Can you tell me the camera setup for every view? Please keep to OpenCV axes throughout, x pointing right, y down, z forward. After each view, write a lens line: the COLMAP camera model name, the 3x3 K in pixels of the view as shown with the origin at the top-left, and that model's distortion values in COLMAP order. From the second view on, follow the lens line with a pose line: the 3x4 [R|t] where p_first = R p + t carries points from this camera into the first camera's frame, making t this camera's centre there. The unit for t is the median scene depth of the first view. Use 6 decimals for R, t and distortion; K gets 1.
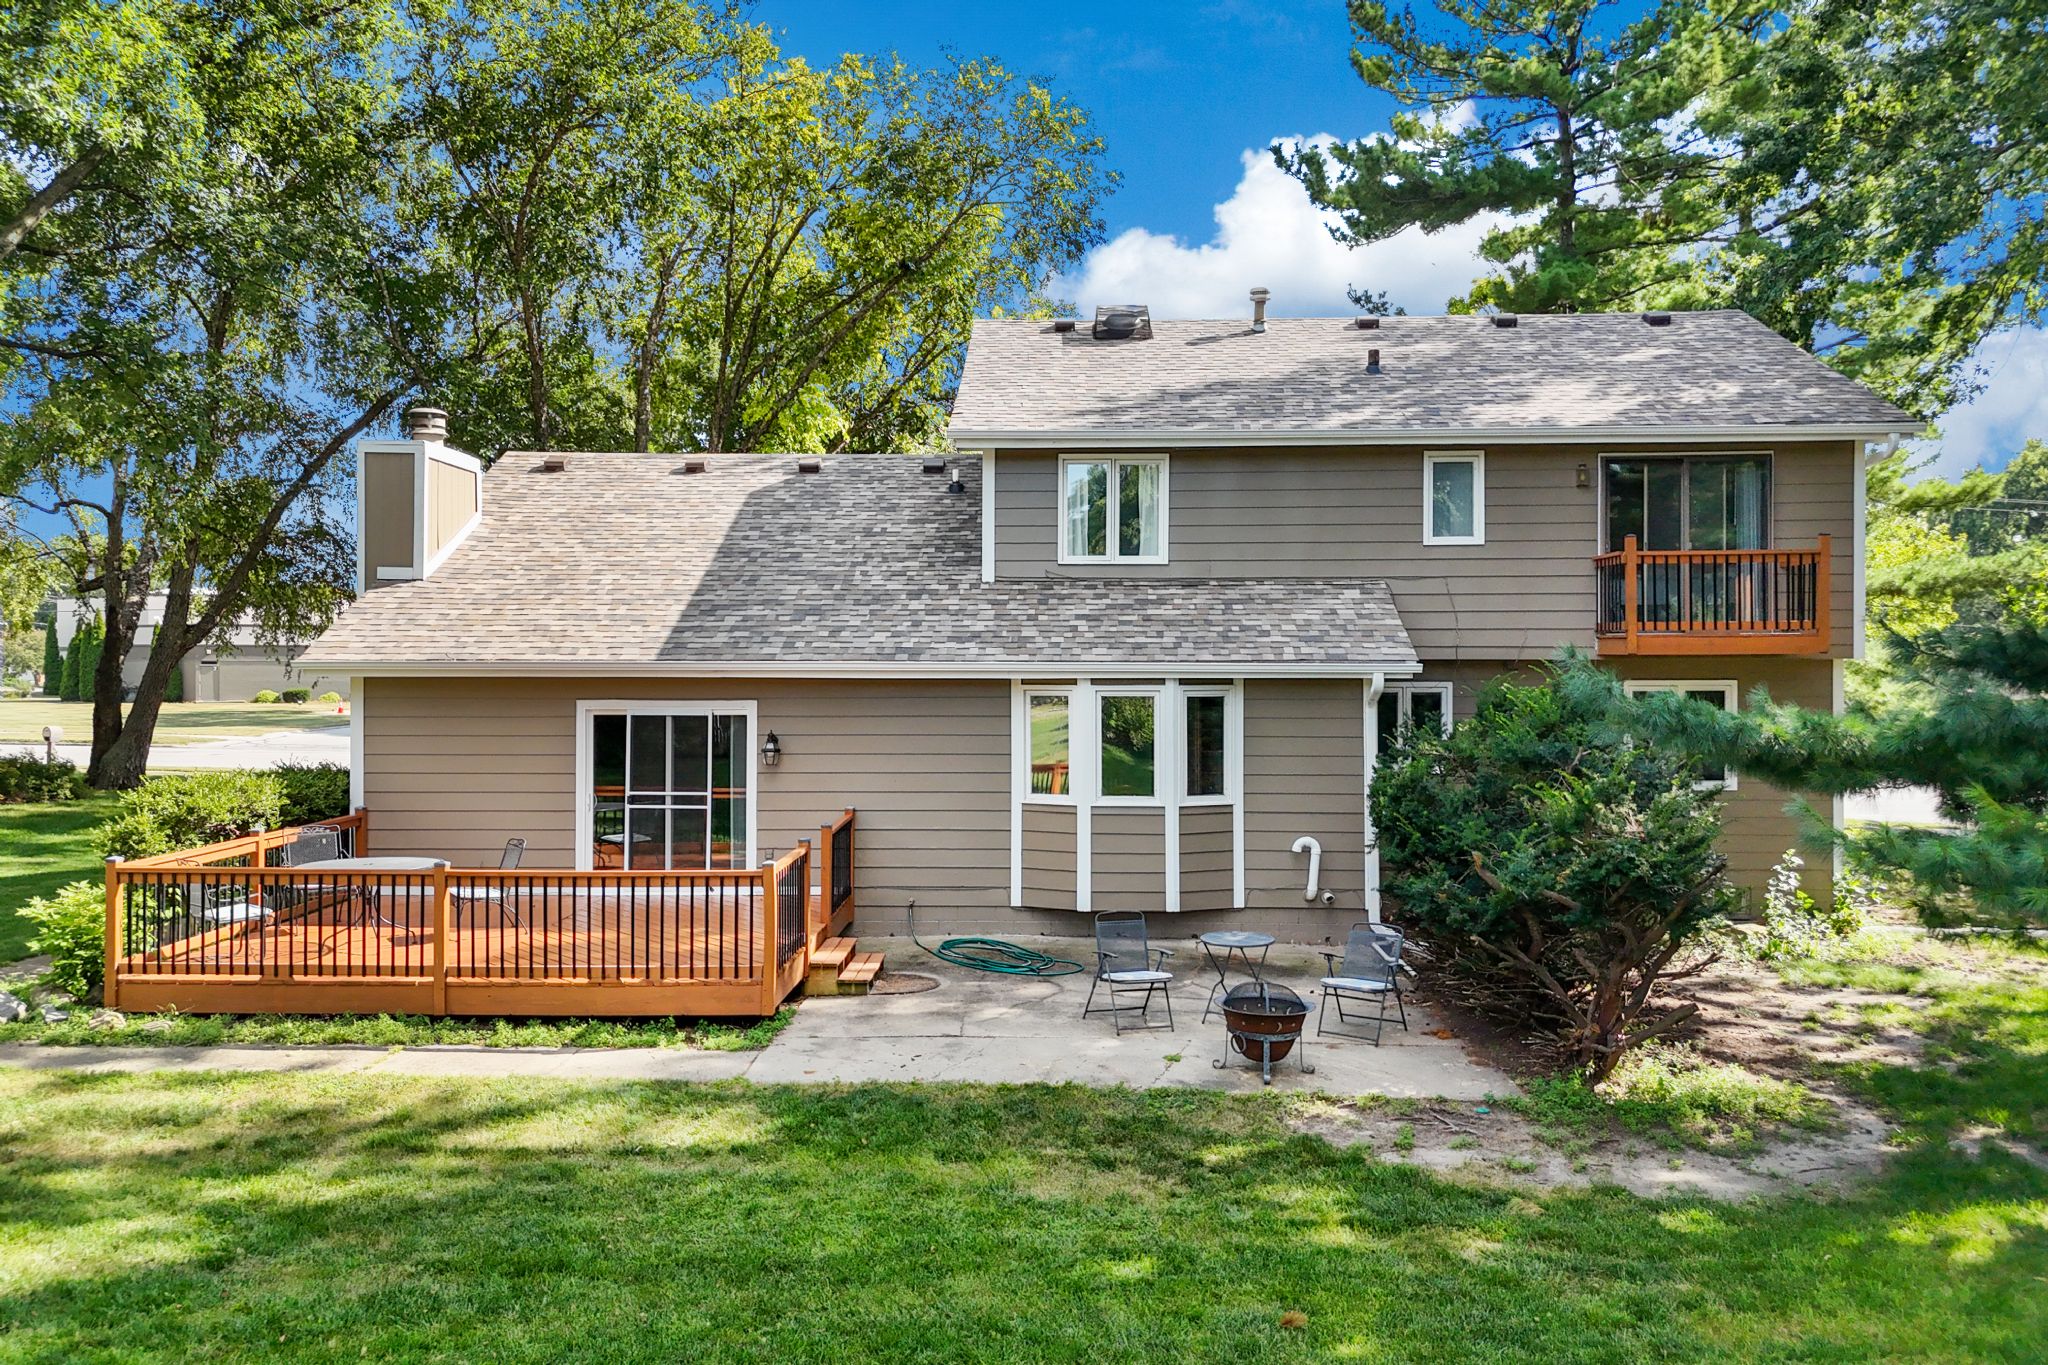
lens RADIAL K [[1473.0, 0, 1024.0], [0, 1473.0, 682.5], [0, 0, 1]] dist [0.031479, -0.004092]
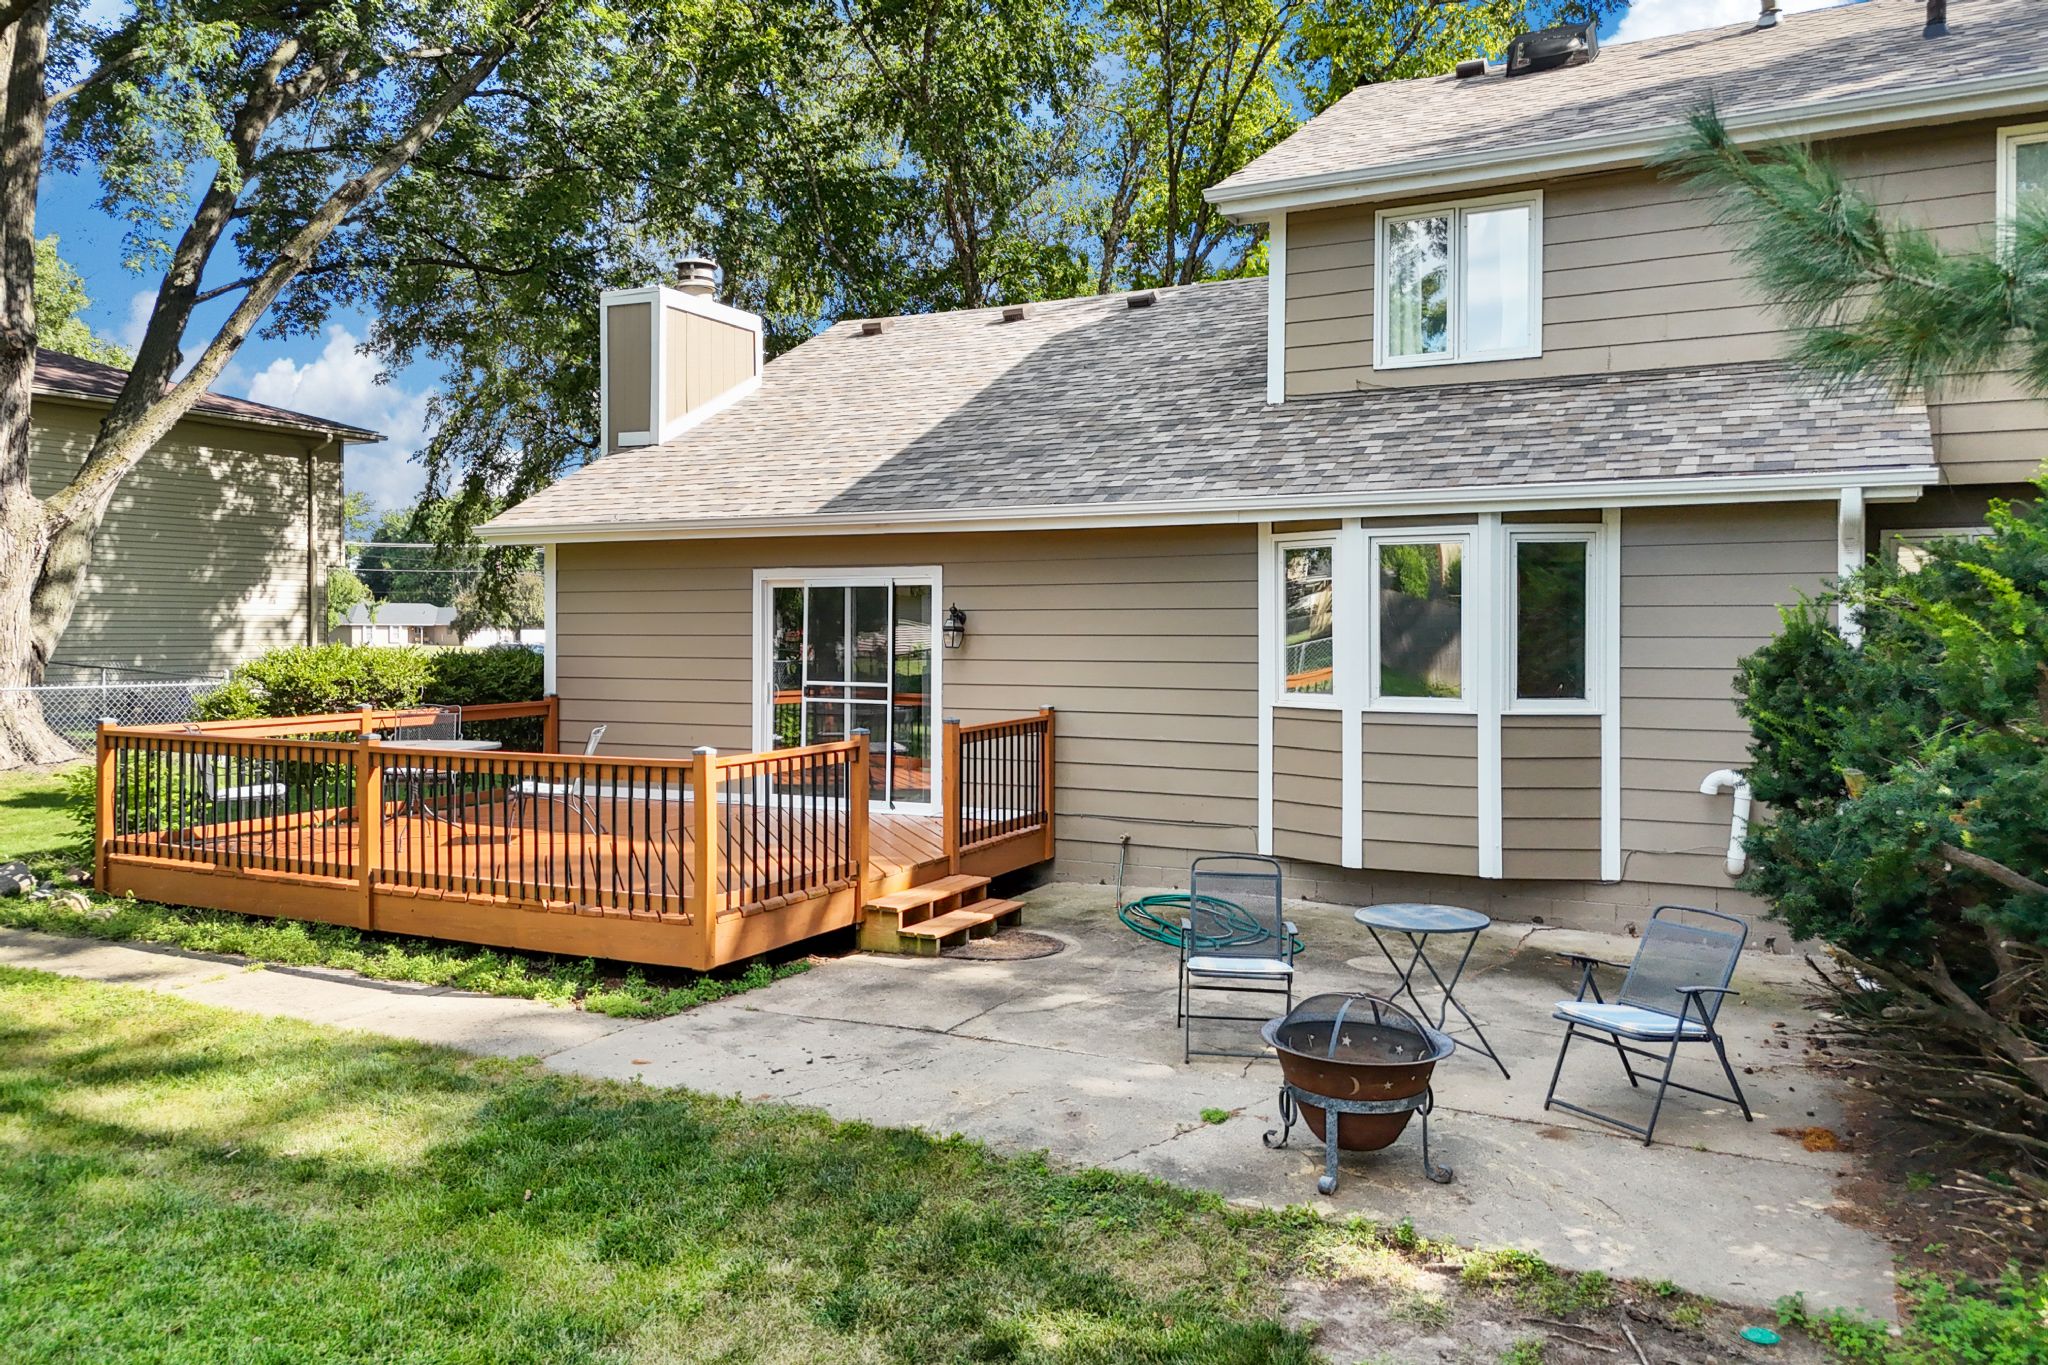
lens RADIAL K [[1481.7, 0, 1045.9], [0, 1481.7, 666.3], [0, 0, 1]] dist [0.026349, -0.004214]
pose [[0.908693, 0.009507, -0.417358, 0.193470], [-0.004628, 0.999909, 0.012701, 0.055774], [0.417440, -0.009610, 0.908654, 0.330178]]
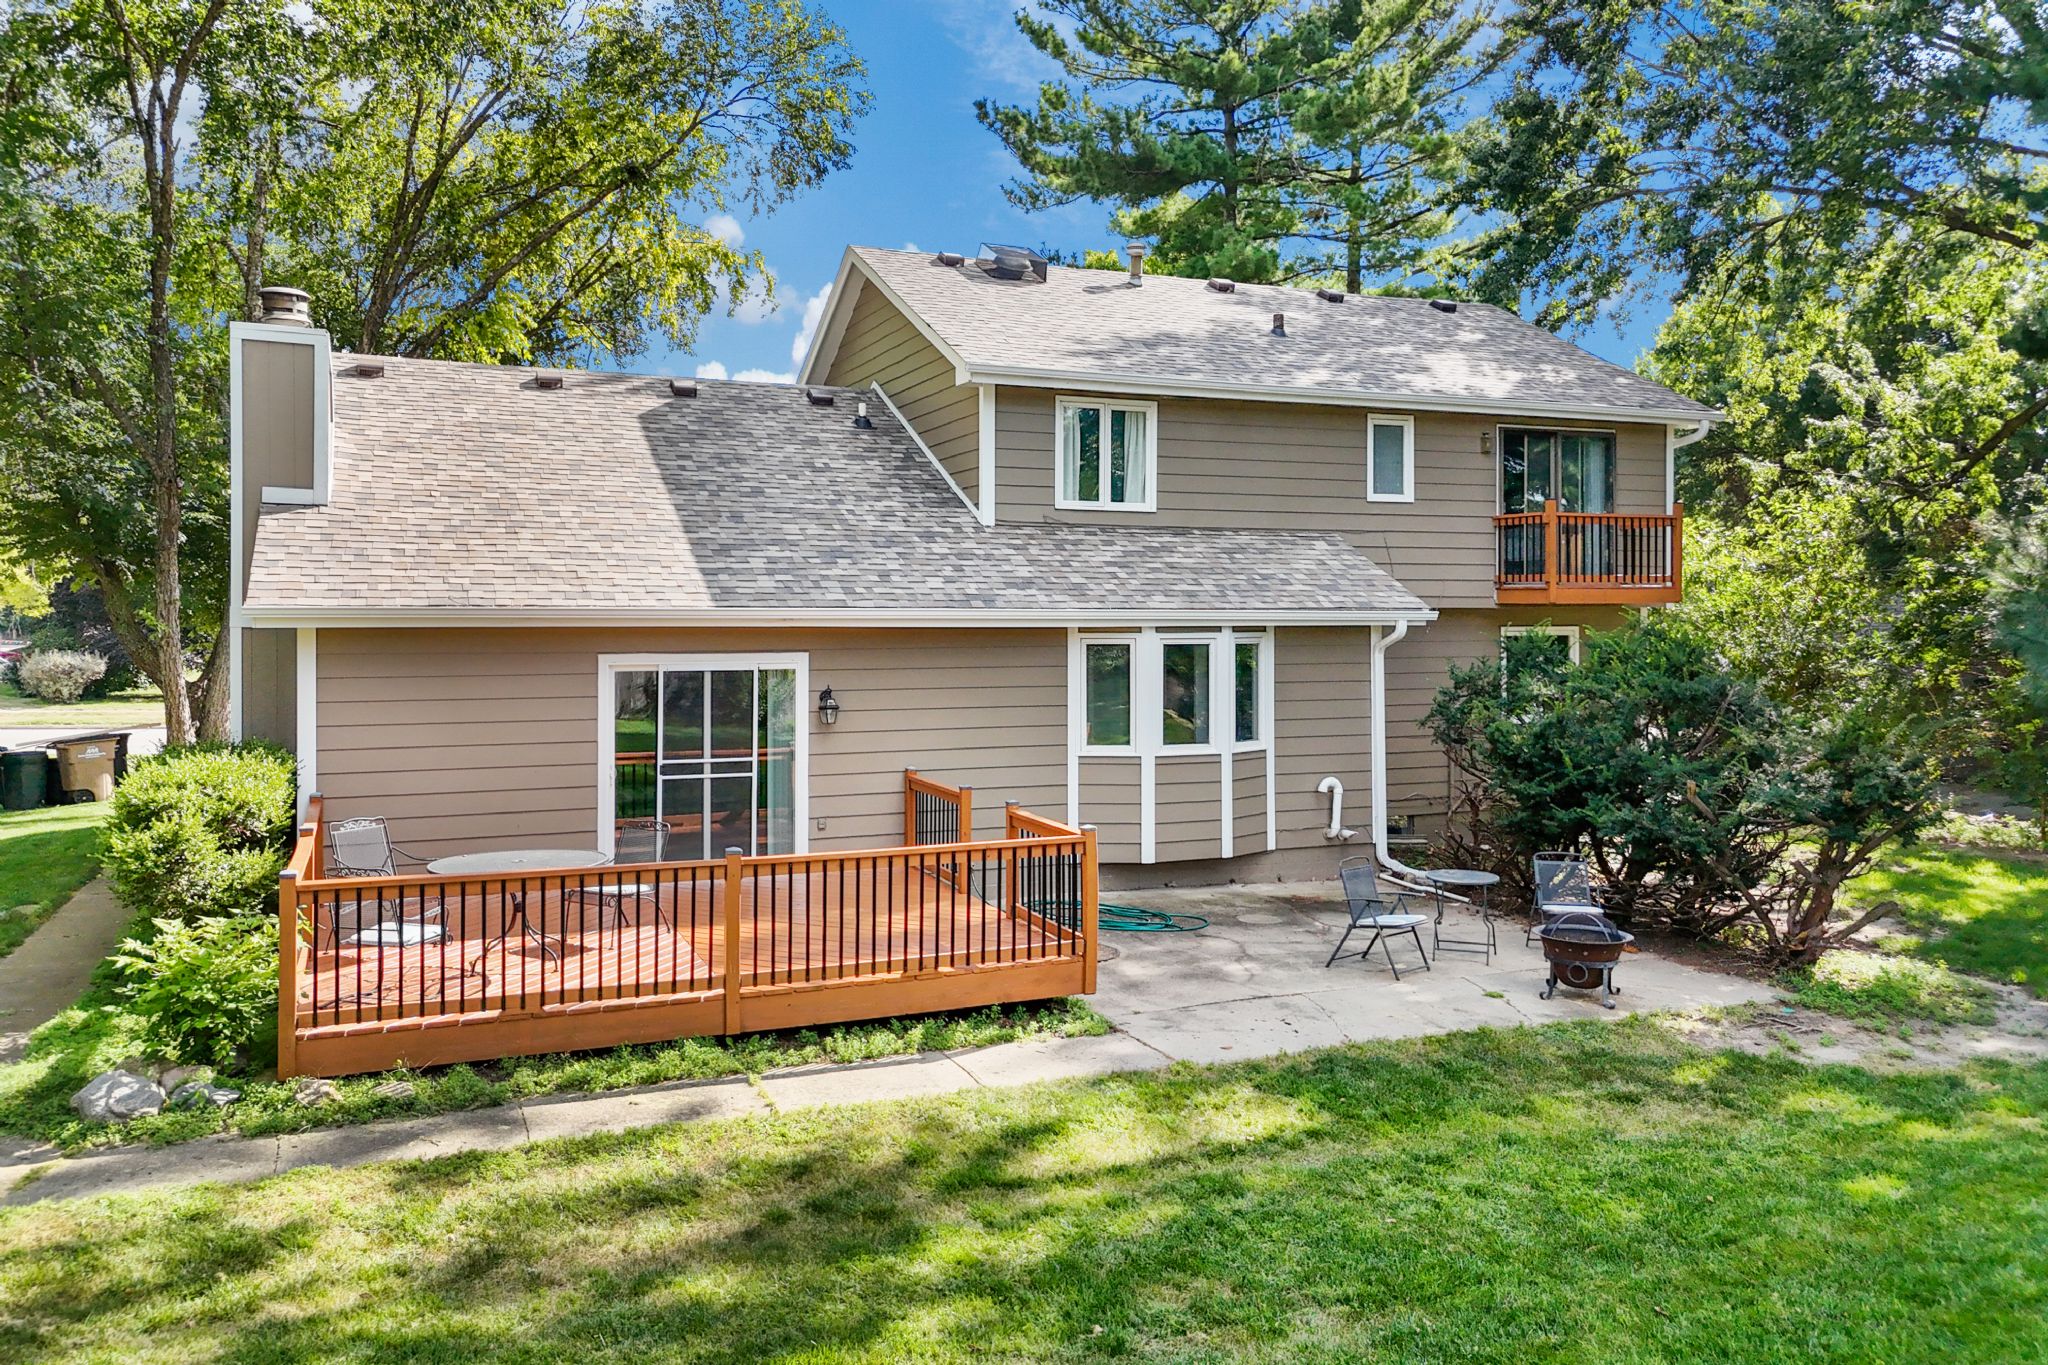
lens RADIAL K [[1474.8, 0, 1006.8], [0, 1474.8, 639.0], [0, 0, 1]] dist [0.034523, -0.002104]
pose [[0.913216, -0.006725, 0.407421, -0.443903], [0.005135, 0.999974, 0.004997, 0.000410], [-0.407444, -0.002471, 0.913227, 0.138647]]
